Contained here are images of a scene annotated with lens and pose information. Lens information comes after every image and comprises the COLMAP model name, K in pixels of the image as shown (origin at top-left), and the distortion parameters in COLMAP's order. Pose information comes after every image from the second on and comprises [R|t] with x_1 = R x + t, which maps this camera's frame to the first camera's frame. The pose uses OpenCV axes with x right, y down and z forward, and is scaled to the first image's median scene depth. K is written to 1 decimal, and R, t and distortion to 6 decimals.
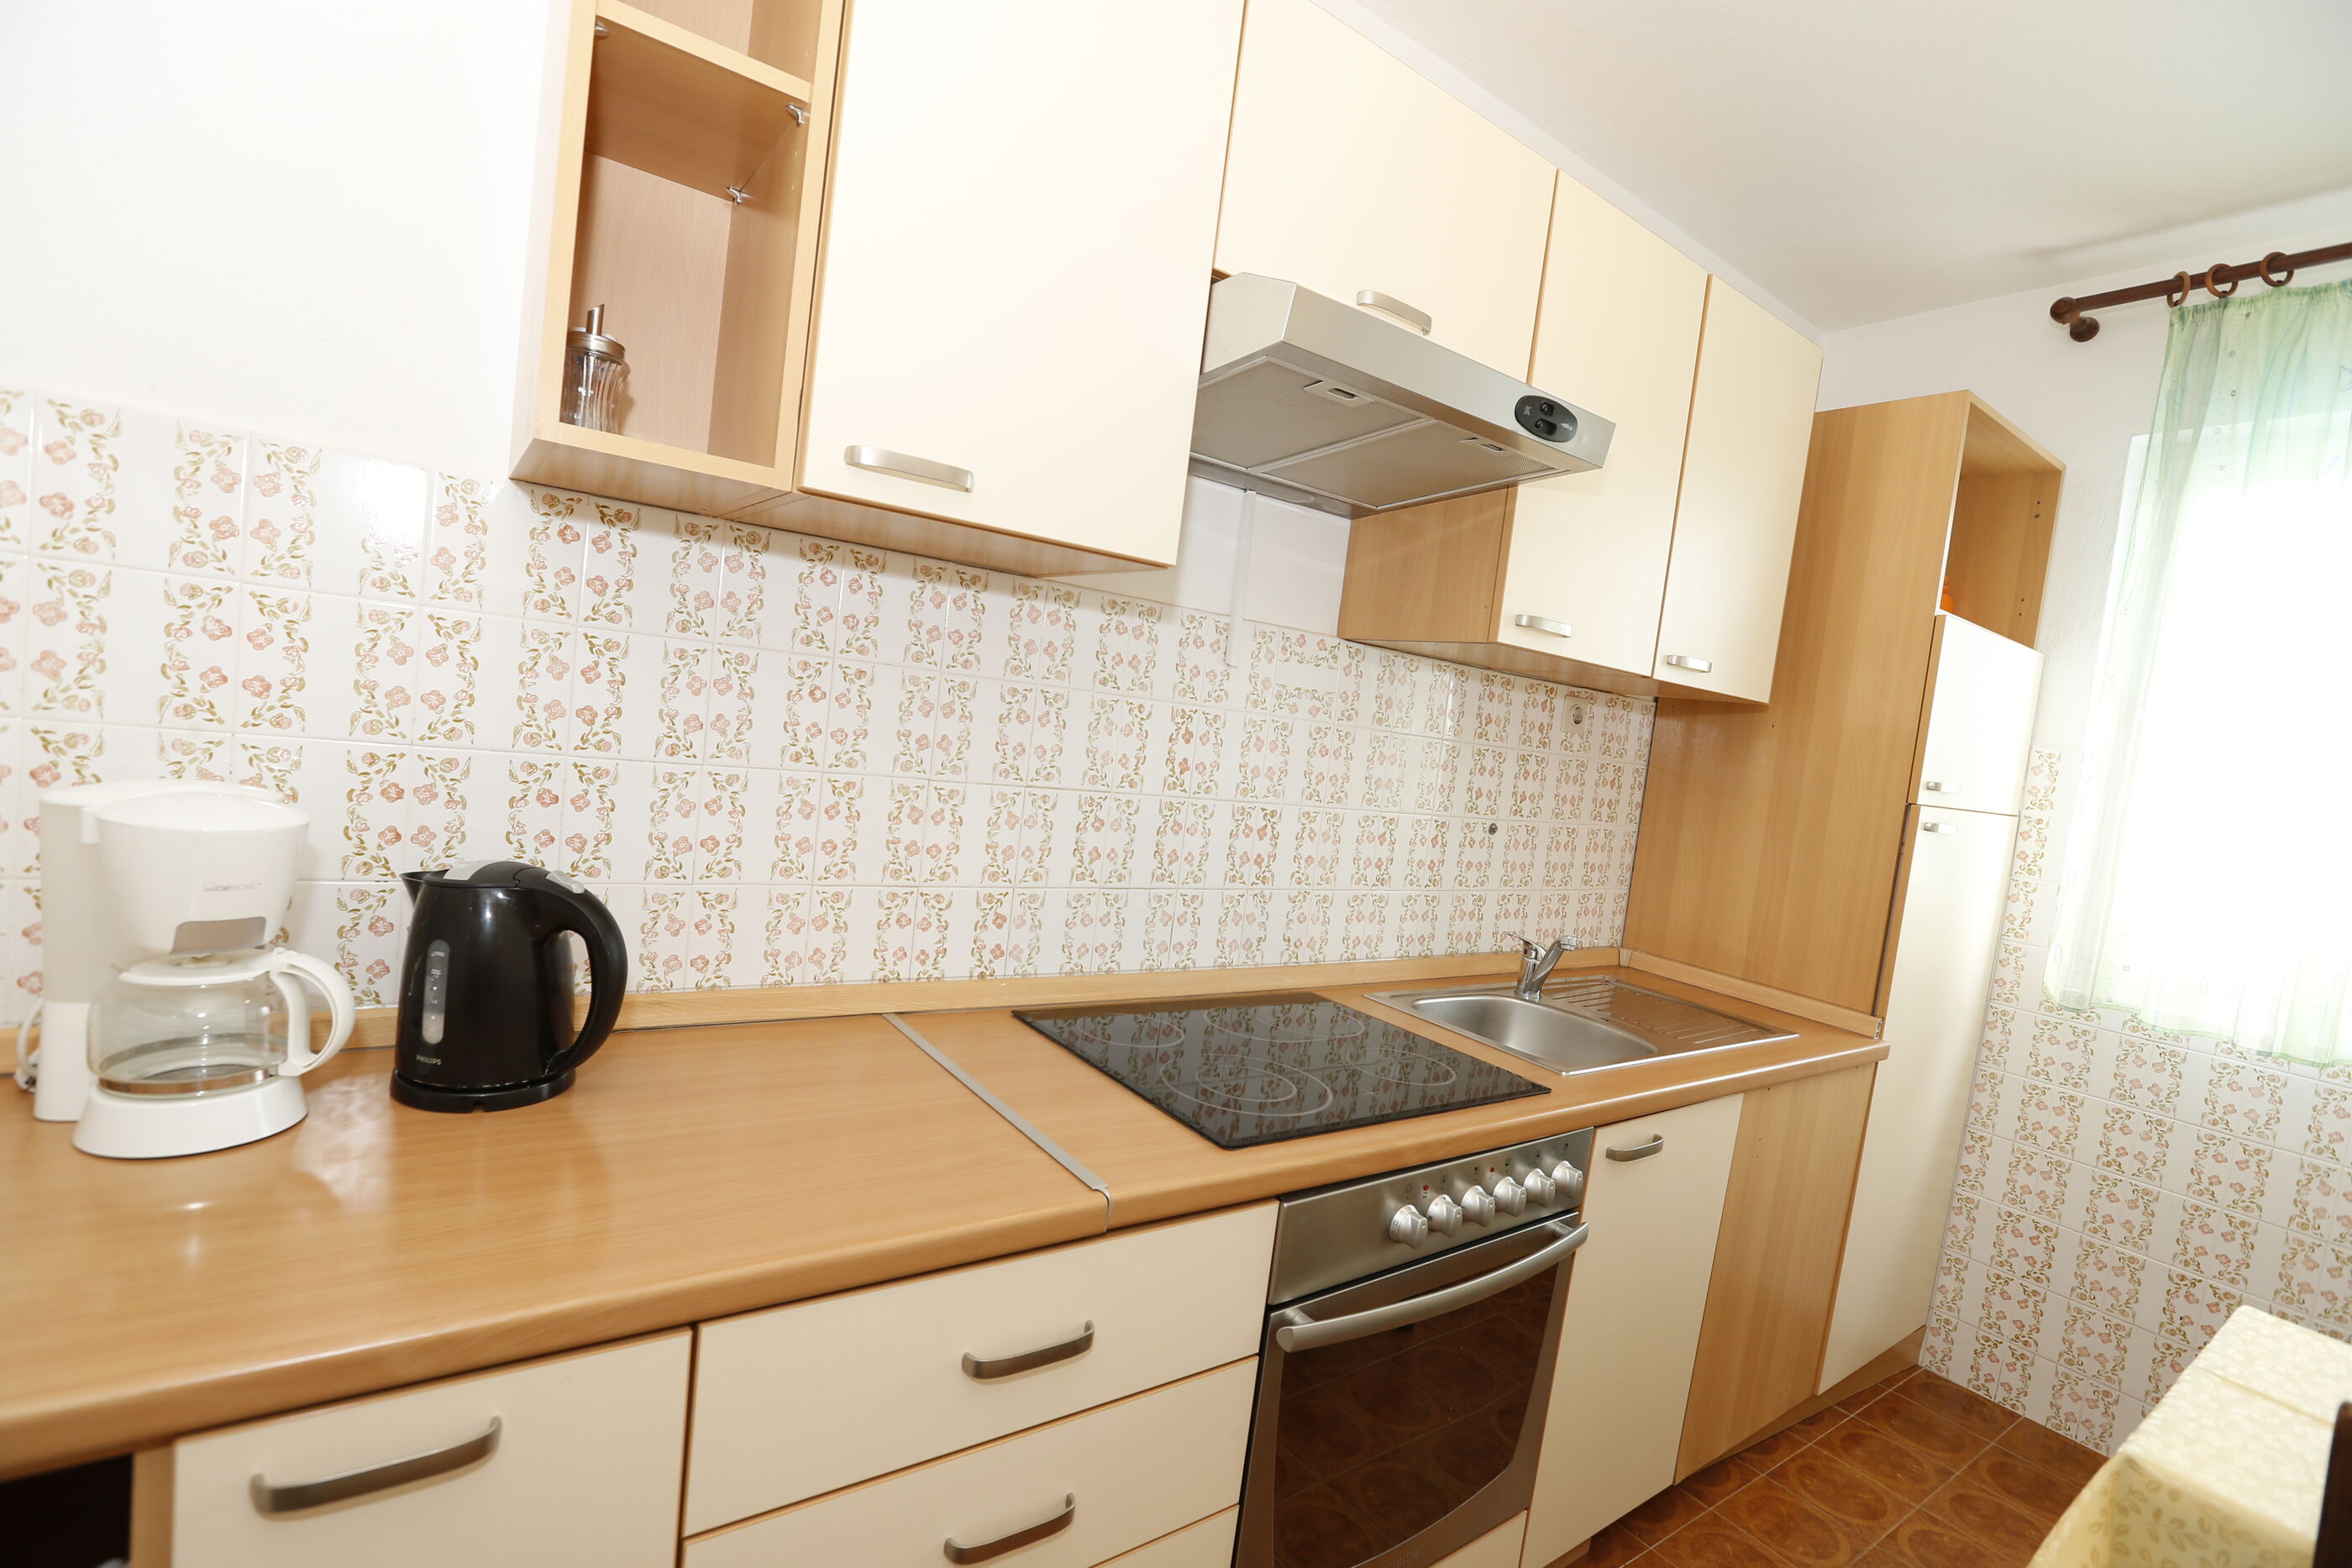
lens RADIAL K [[1079.6, 0, 1180.5], [0, 1079.6, 785.9], [0, 0, 1]] dist [-0.067366, 0.031155]
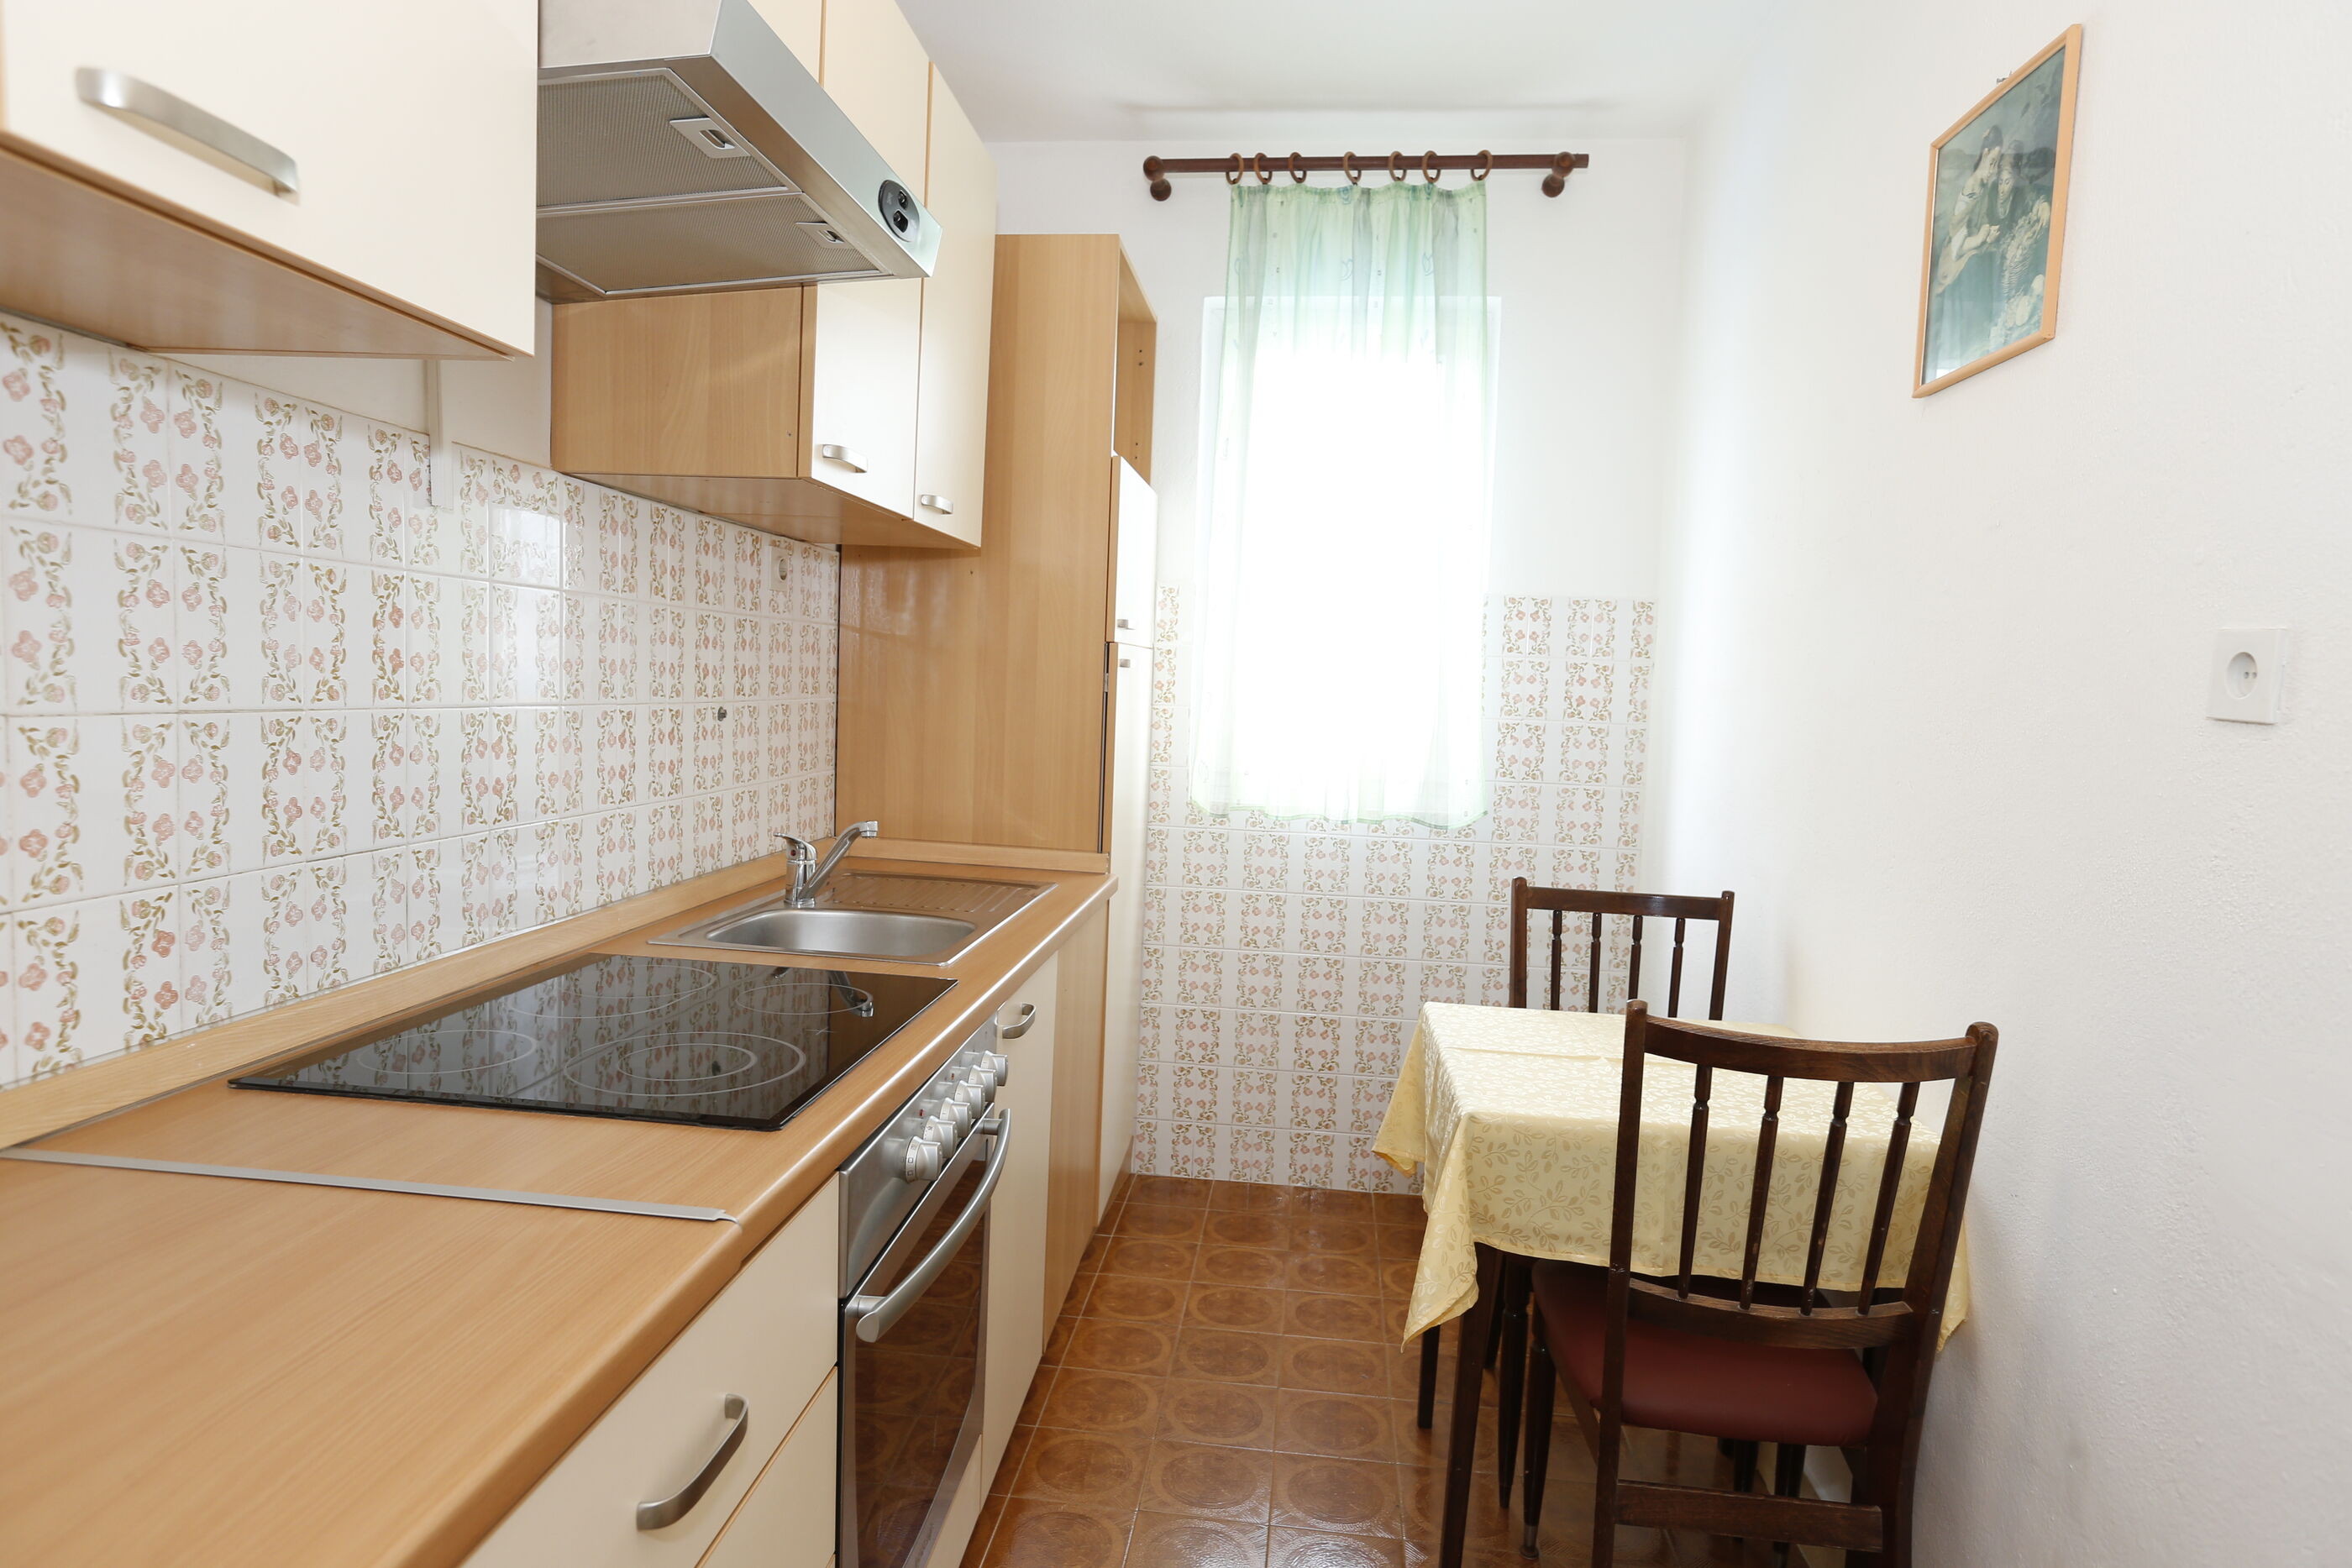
lens RADIAL K [[1335.4, 0, 1176.0], [0, 1335.4, 784.0], [0, 0, 1]] dist [-0.054443, 0.046171]
pose [[0.663909, -0.150634, 0.732485, -0.298458], [0.088347, 0.988442, 0.123196, -0.001044], [-0.742577, -0.017078, 0.669543, 0.099578]]
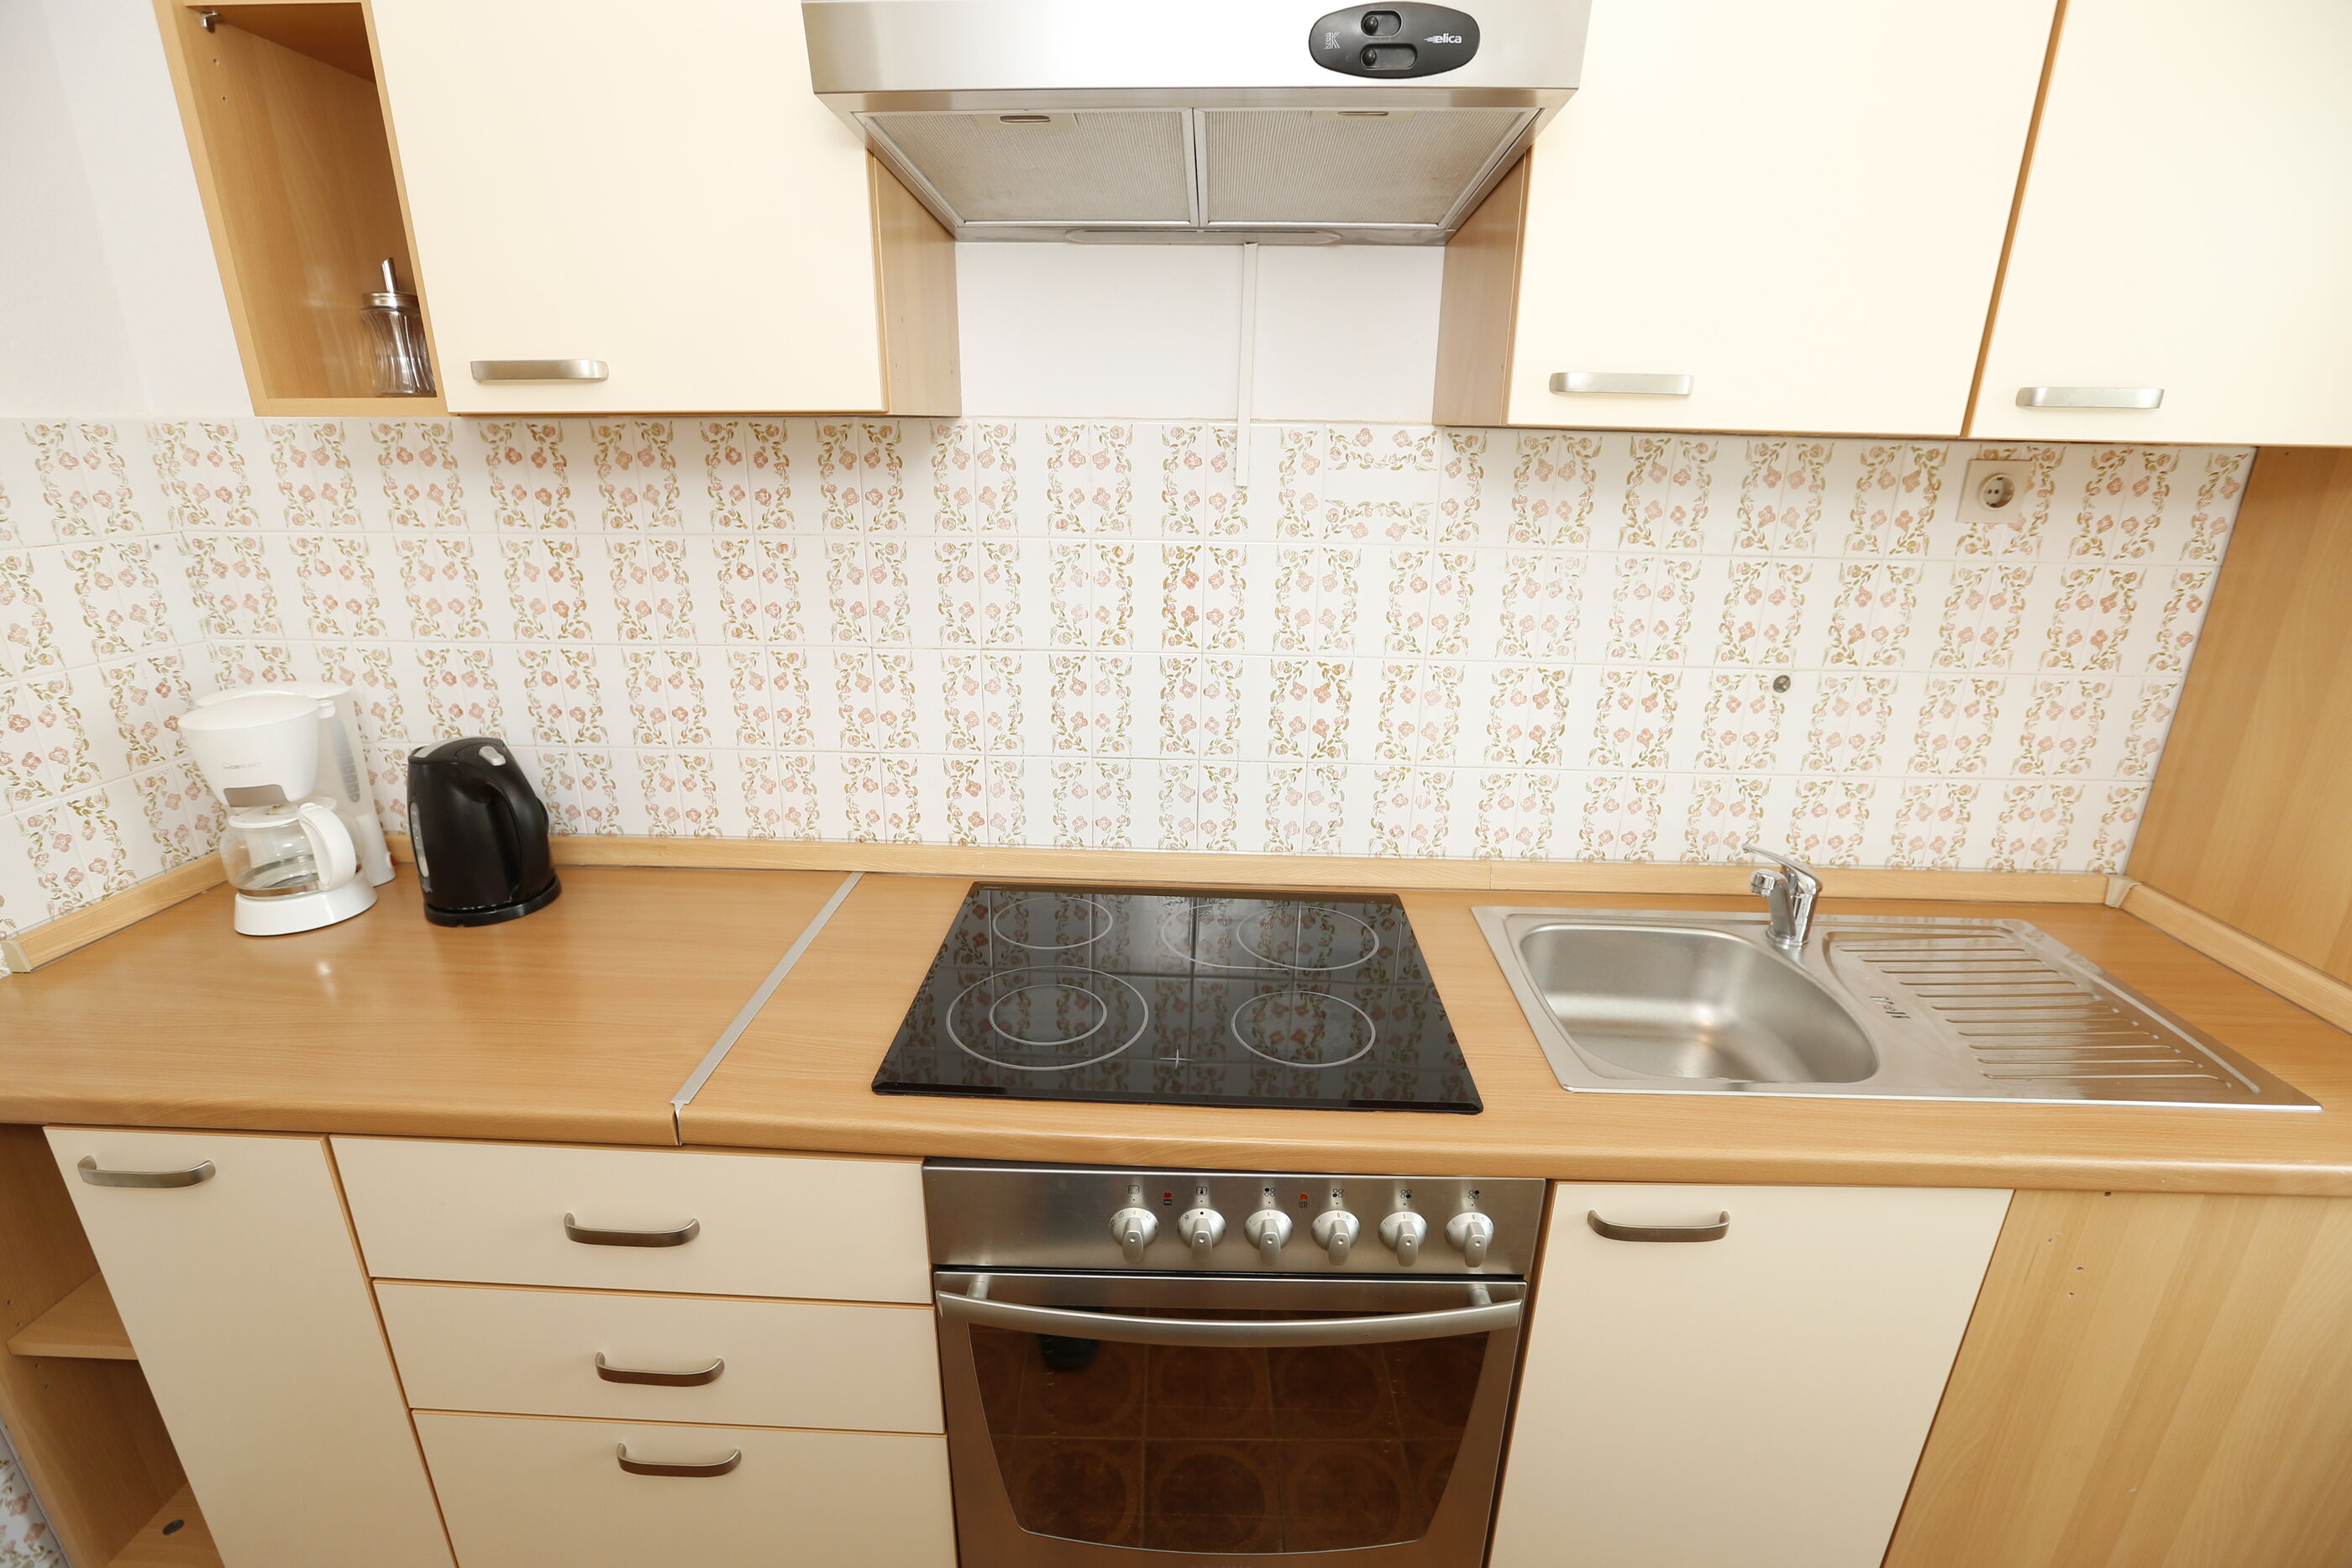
lens RADIAL K [[1079.6, 0, 1180.5], [0, 1079.6, 785.9], [0, 0, 1]] dist [-0.067366, 0.031155]
pose [[0.788741, 0.086168, -0.608657, 0.537090], [0.042330, 0.980164, 0.193617, -0.053351], [0.613267, -0.178478, 0.769447, 0.352156]]
